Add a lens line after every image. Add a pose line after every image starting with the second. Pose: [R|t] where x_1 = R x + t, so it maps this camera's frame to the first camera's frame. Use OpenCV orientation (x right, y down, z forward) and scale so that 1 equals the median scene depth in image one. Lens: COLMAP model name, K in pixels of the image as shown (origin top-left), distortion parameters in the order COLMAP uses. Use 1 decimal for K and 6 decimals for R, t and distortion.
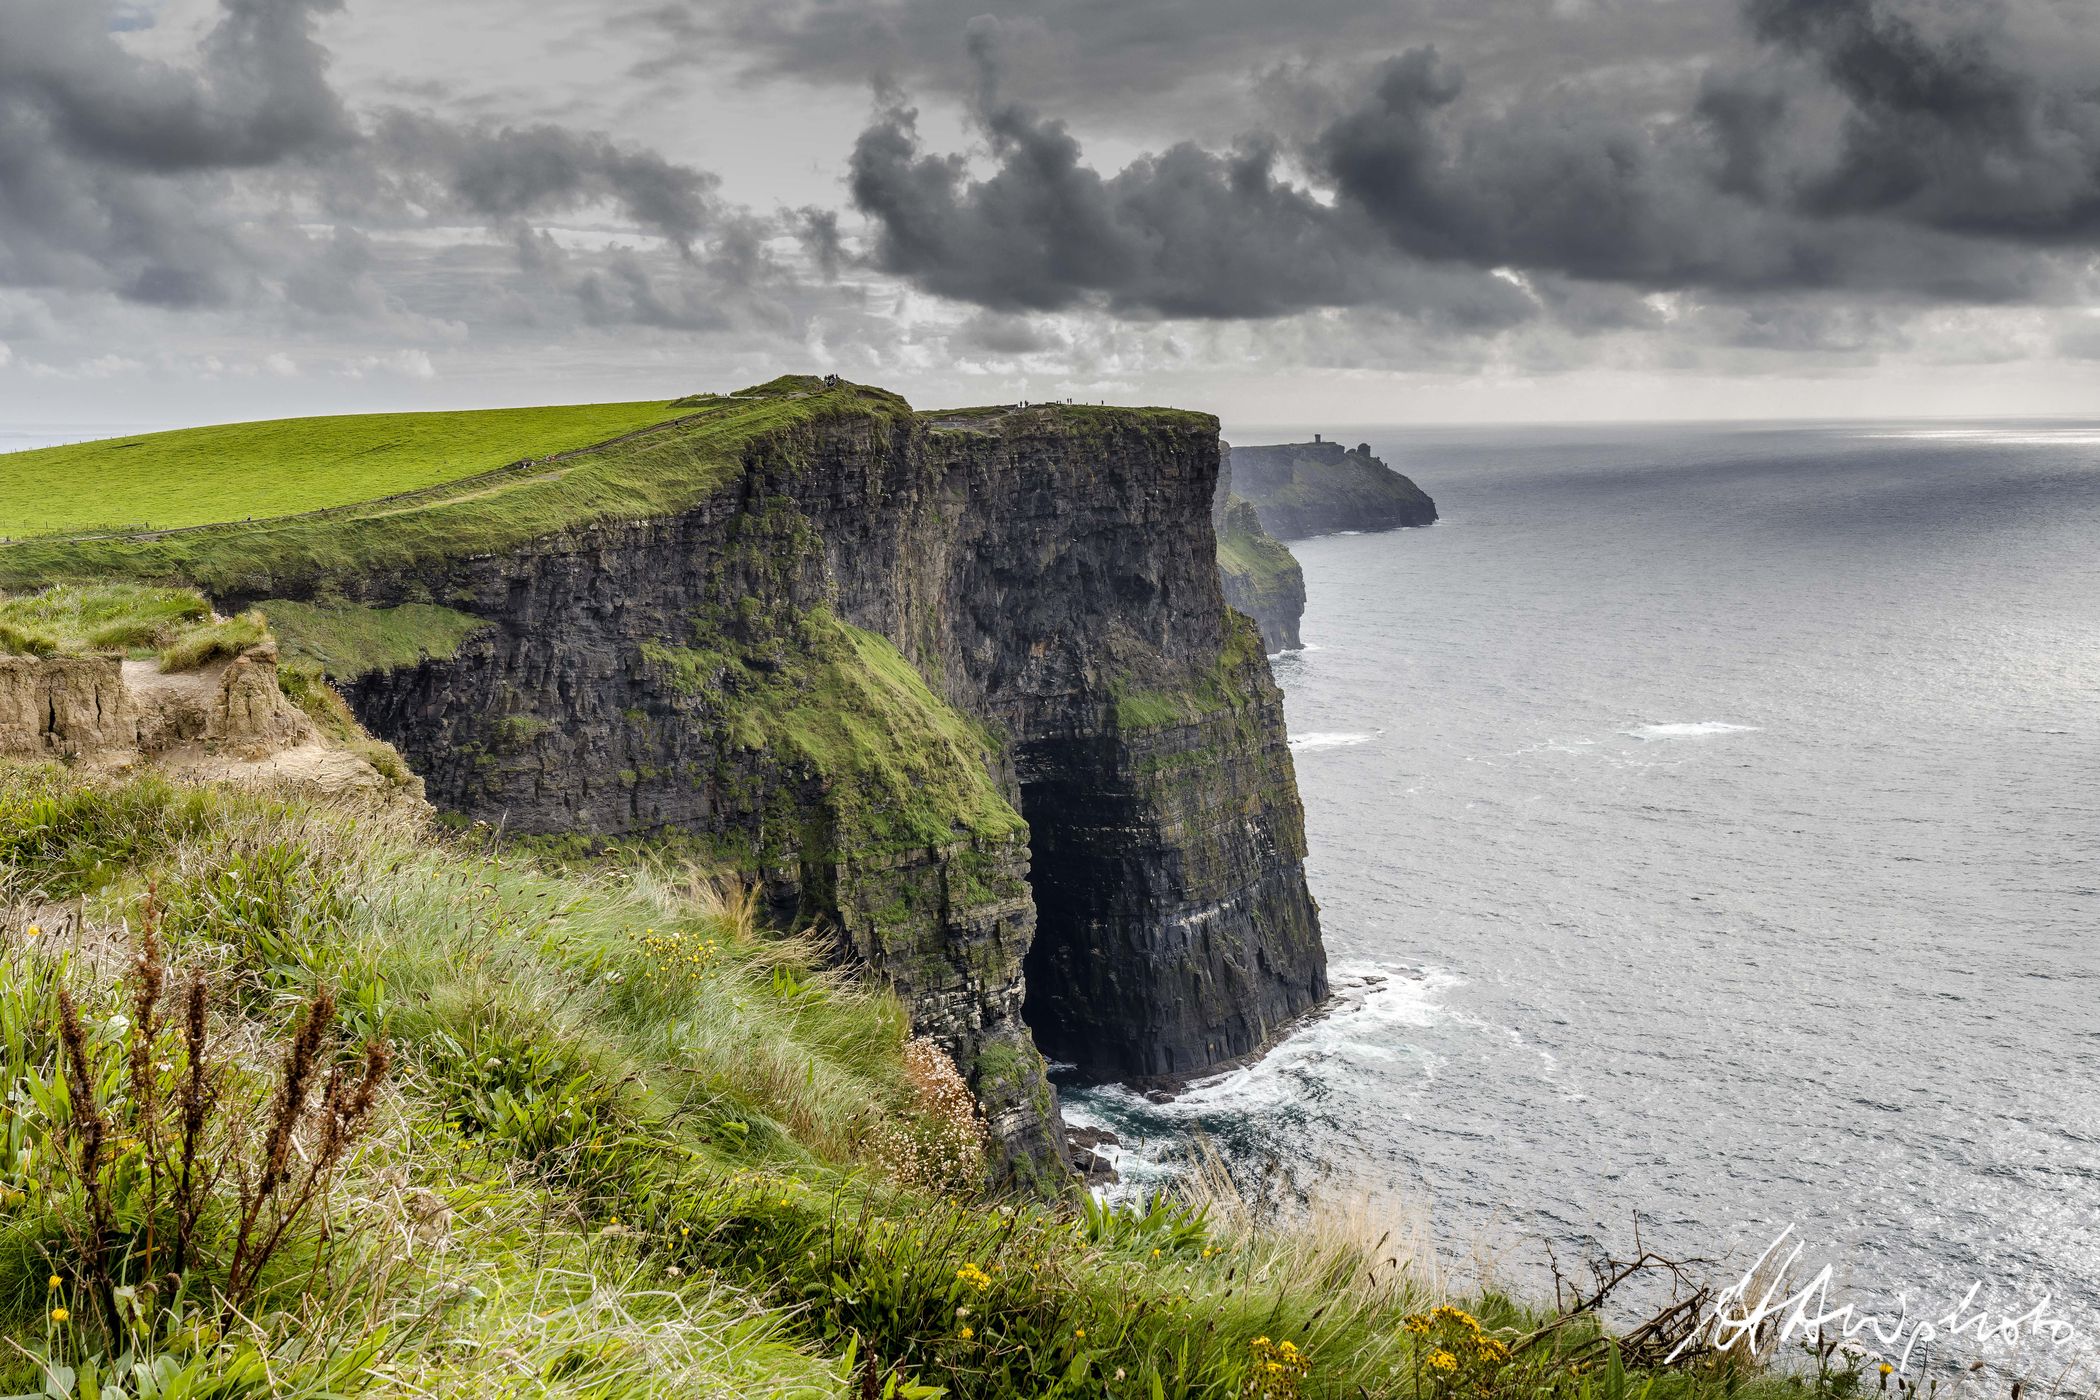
lens RADIAL K [[2316.0, 0, 1131.2], [0, 2316.0, 668.1], [0, 0, 1]] dist [0.045784, -0.038462]
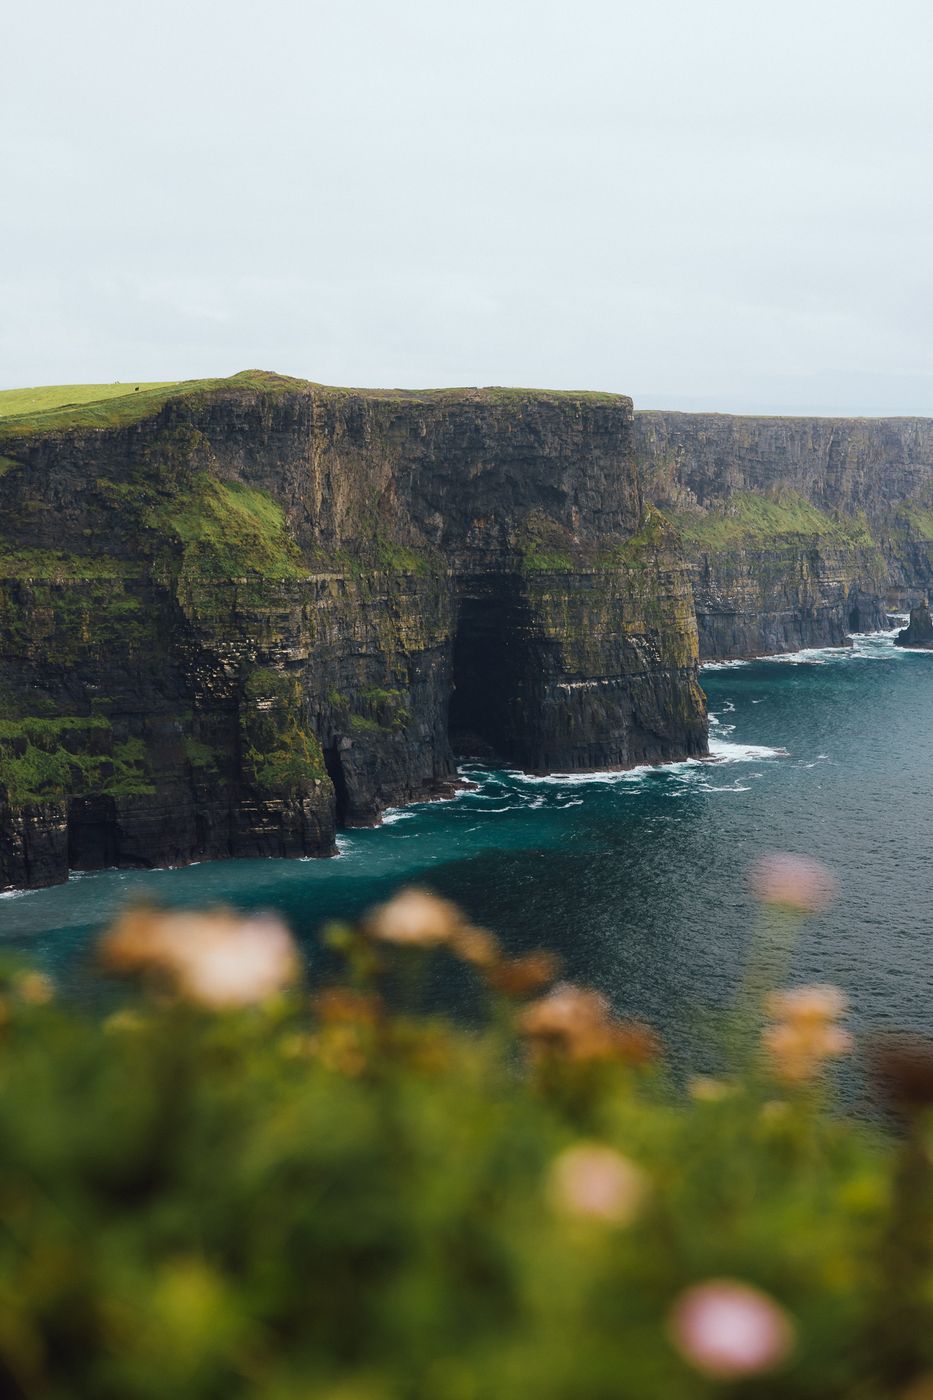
lens RADIAL K [[2177.8, 0, 466.5], [0, 2177.8, 700.0], [0, 0, 1]] dist [-0.019748, -0.011235]
pose [[0.919396, 0.078209, -0.385478, 0.680457], [-0.066585, 0.996835, 0.043435, 0.062390], [0.387655, -0.014267, 0.921694, -0.630377]]
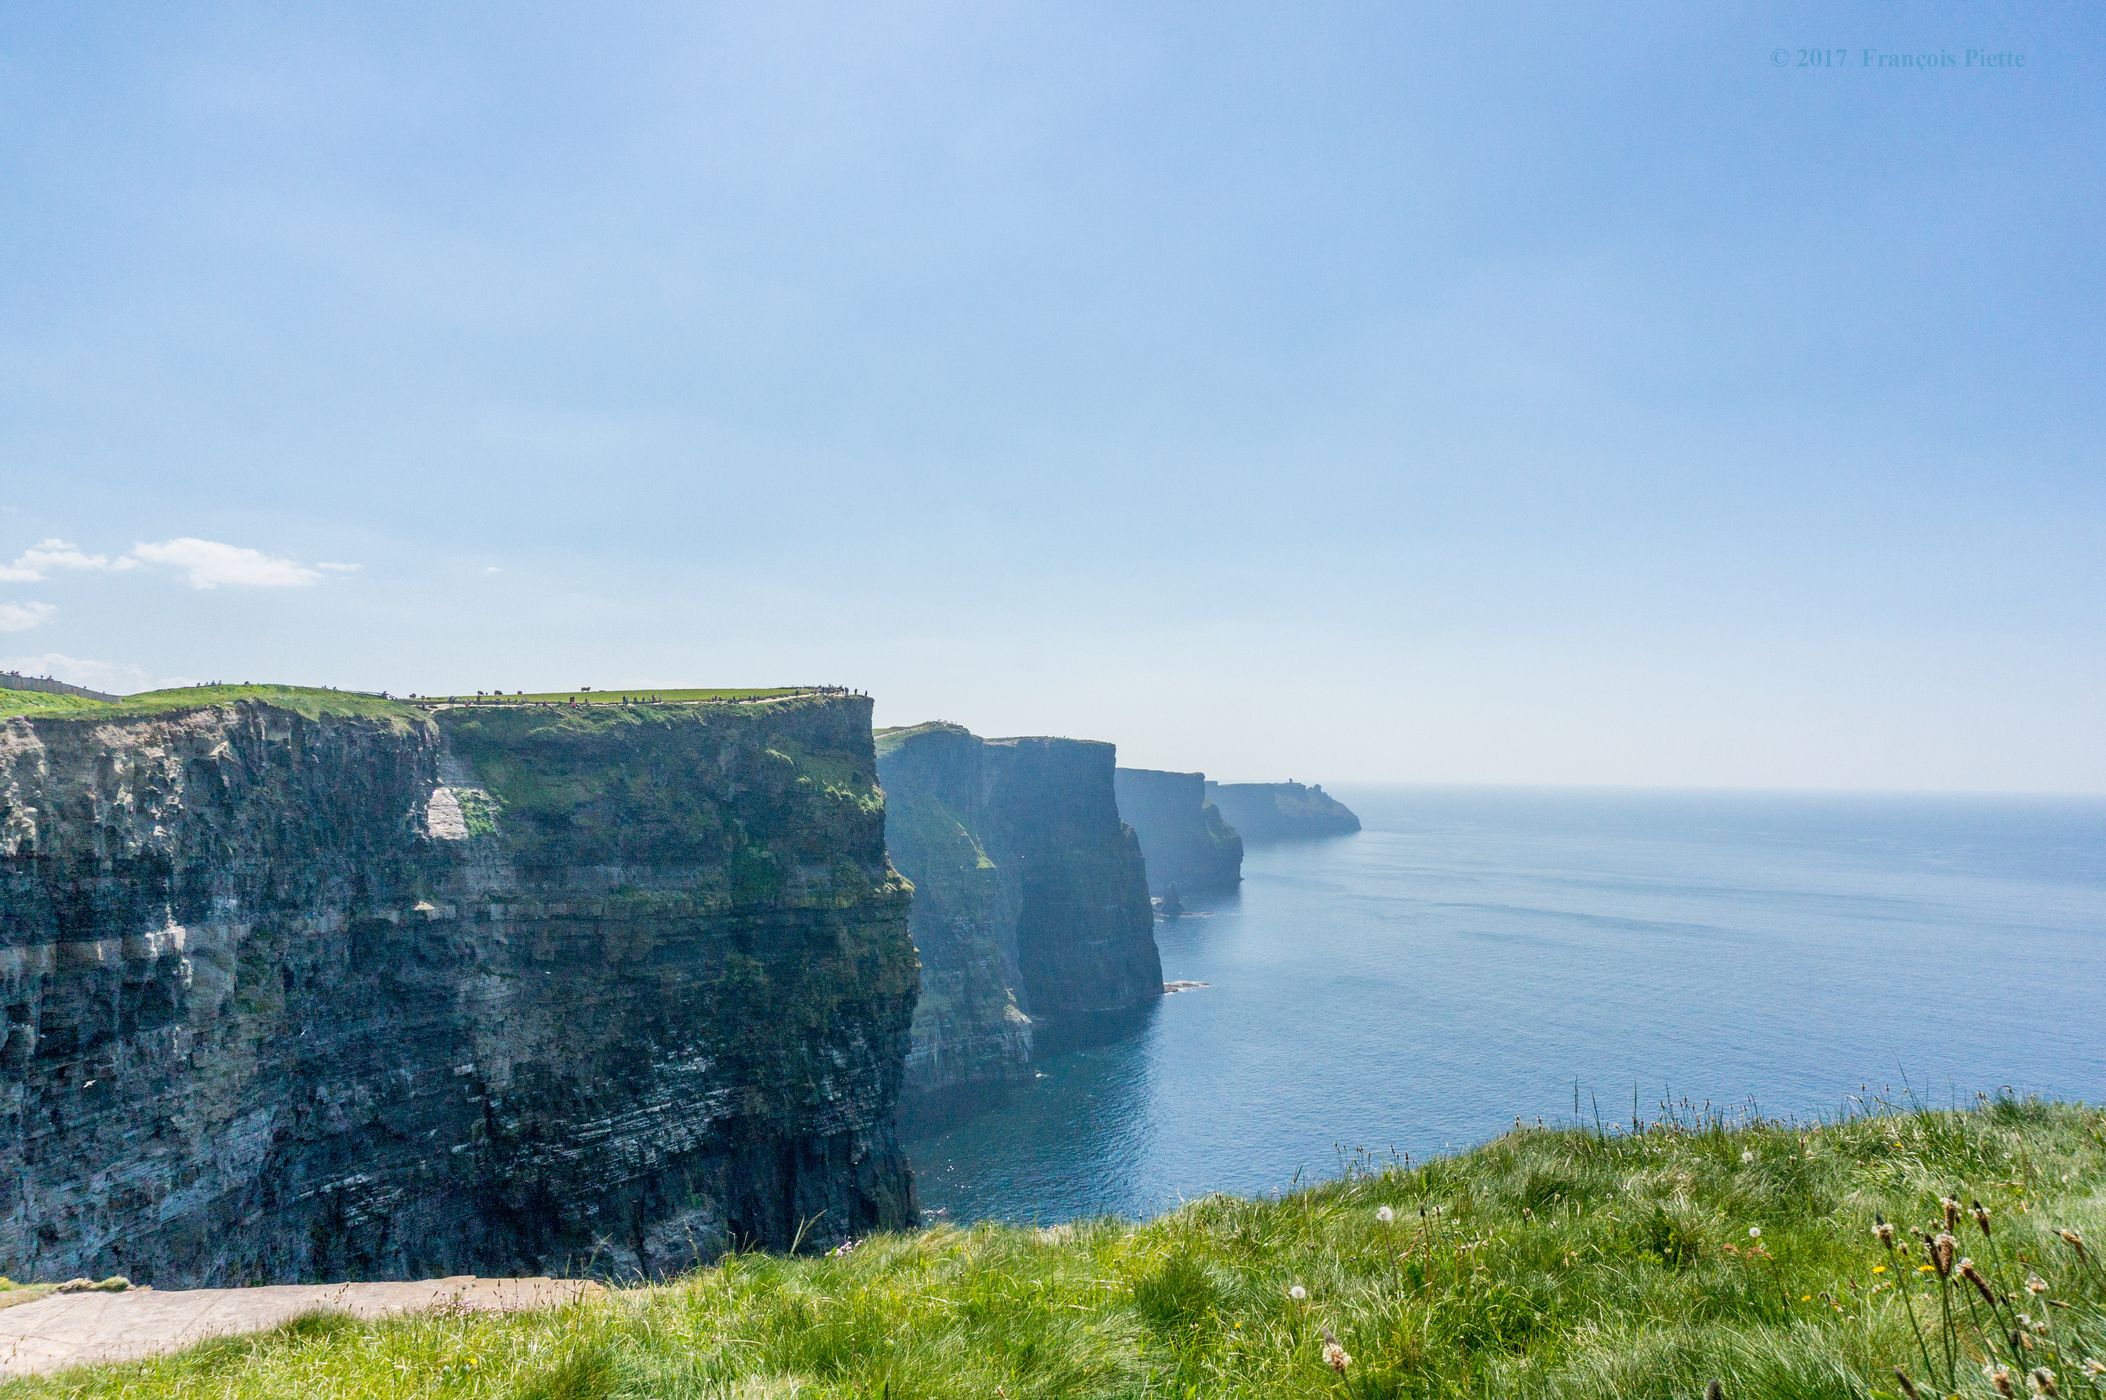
lens RADIAL K [[1360.9, 0, 1053.0], [0, 1360.9, 700.0], [0, 0, 1]] dist [-0.015446, 0.001100]
pose [[0.992961, 0.008684, -0.118120, 0.177886], [-0.027583, 0.986841, -0.159327, 0.099454], [0.115182, 0.161463, 0.980134, -0.572706]]
